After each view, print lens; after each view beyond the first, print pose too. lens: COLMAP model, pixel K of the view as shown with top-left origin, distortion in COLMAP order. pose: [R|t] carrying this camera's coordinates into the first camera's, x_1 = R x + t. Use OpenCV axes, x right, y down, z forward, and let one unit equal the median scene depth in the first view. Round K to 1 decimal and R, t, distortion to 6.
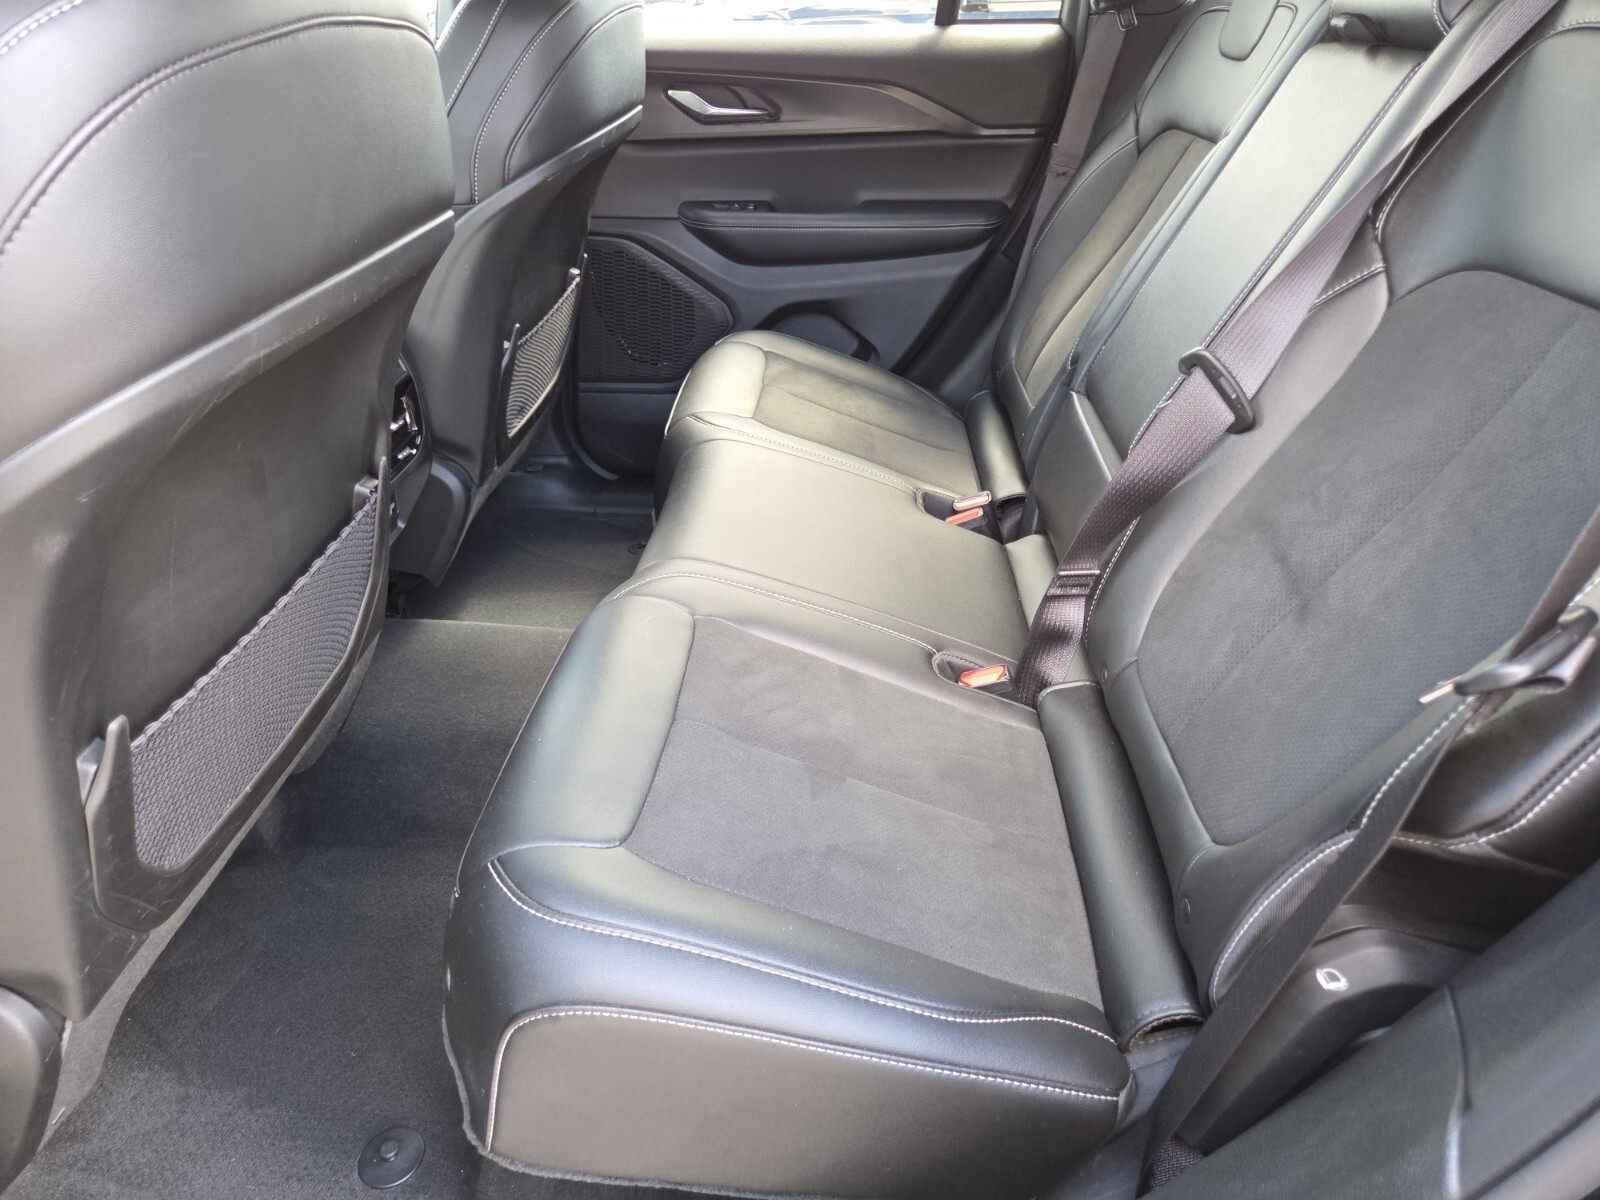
lens RADIAL K [[1085.0, 0, 781.5], [0, 1085.0, 603.9], [0, 0, 1]] dist [0.042126, -0.035344]
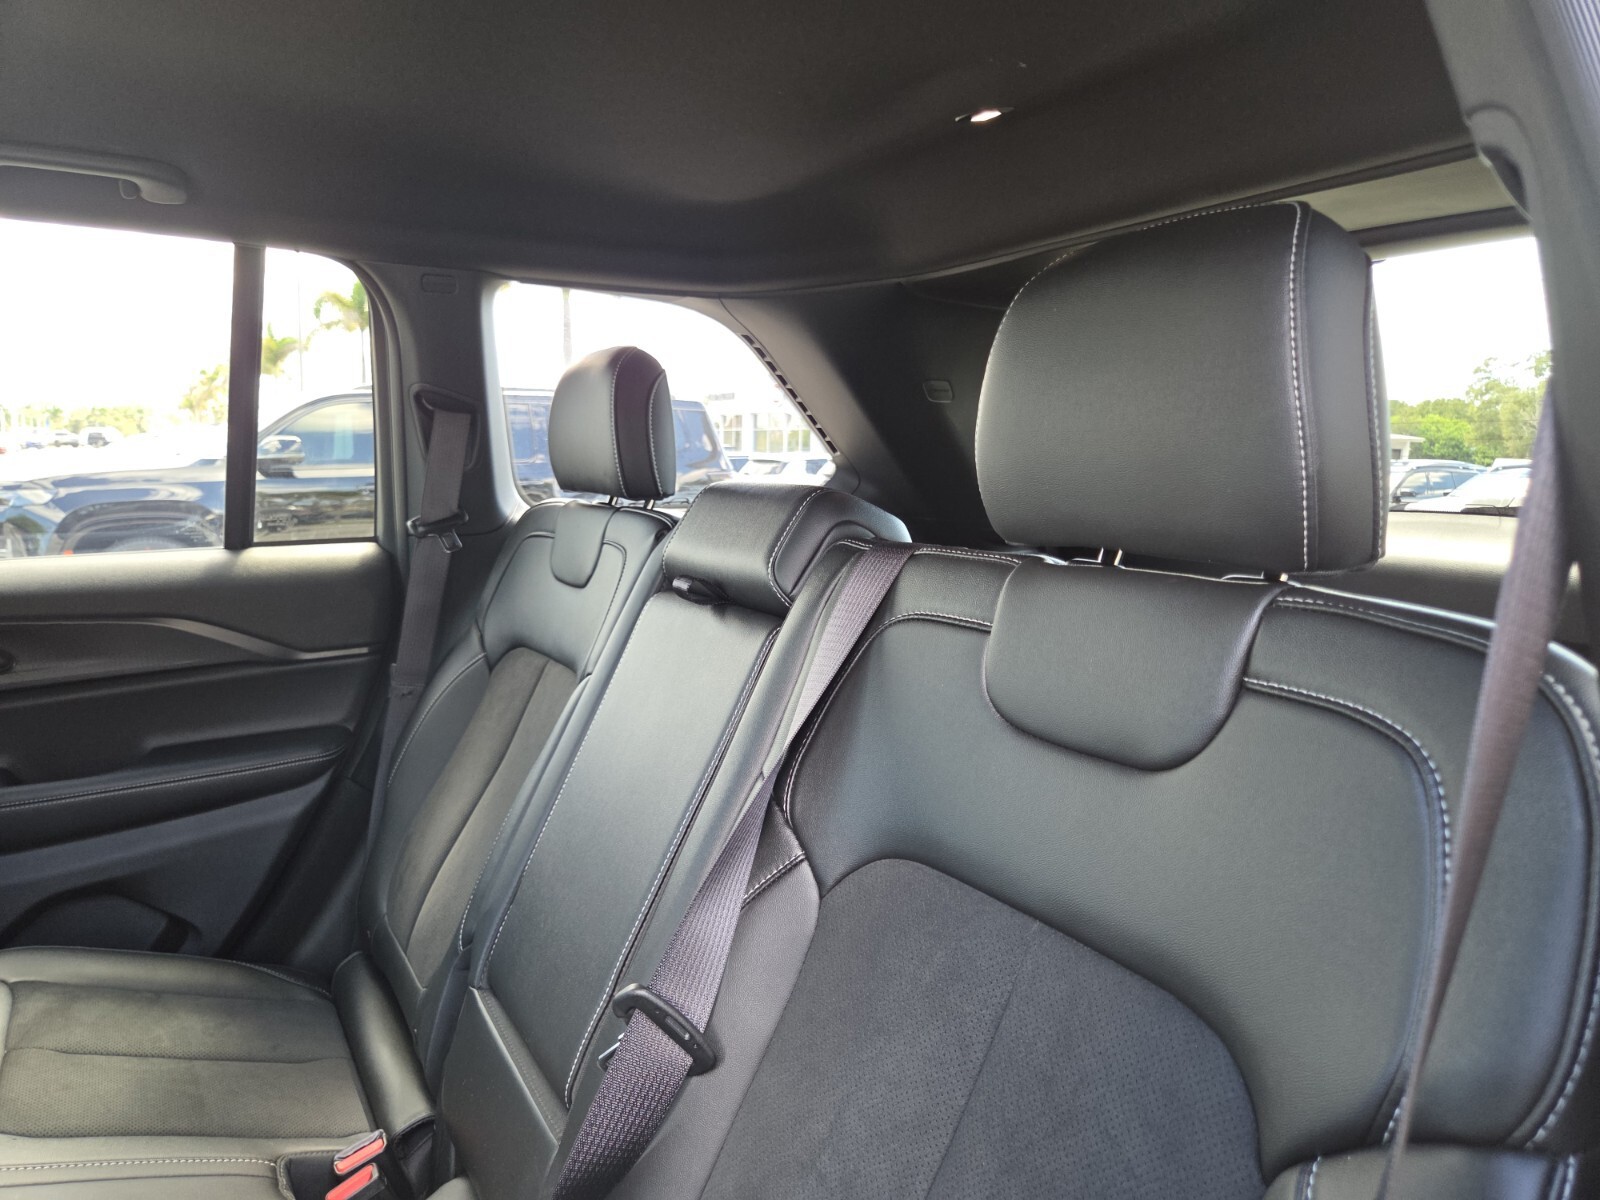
lens RADIAL K [[1097.7, 0, 788.9], [0, 1097.7, 594.4], [0, 0, 1]] dist [0.028977, -0.015663]
pose [[0.835548, -0.078221, 0.543820, 0.039652], [0.269143, 0.921189, -0.281021, -0.151233], [-0.478979, 0.381172, 0.790751, 0.127704]]
